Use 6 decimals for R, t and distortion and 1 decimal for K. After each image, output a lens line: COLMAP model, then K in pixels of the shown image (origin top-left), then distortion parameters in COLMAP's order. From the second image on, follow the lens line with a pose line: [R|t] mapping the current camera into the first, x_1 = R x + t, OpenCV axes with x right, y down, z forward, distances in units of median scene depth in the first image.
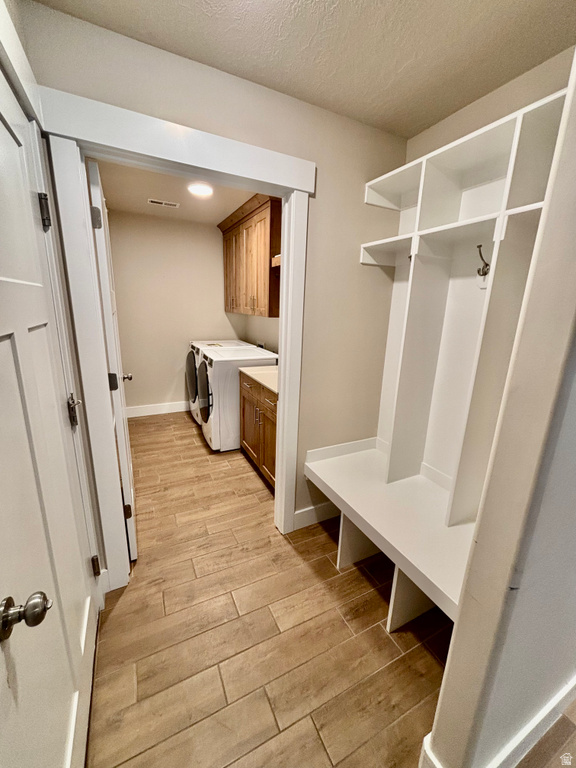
lens RADIAL K [[309.3, 0, 290.1], [0, 309.3, 385.0], [0, 0, 1]] dist [0.006162, -0.001227]
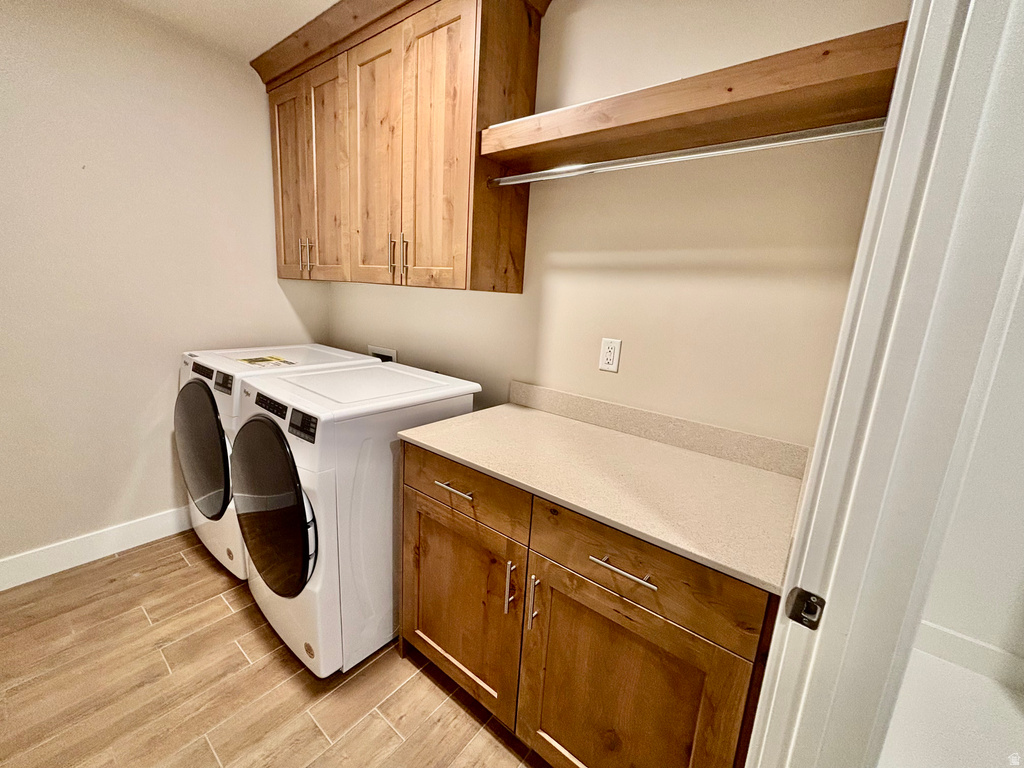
lens RADIAL K [[412.4, 0, 511.2], [0, 412.4, 376.6], [0, 0, 1]] dist [0.006162, -0.001227]
pose [[0.906363, -0.069418, 0.416757, -0.200654], [0.081048, 0.996657, -0.010253, -0.085989], [-0.414653, 0.043070, 0.908960, 0.432925]]
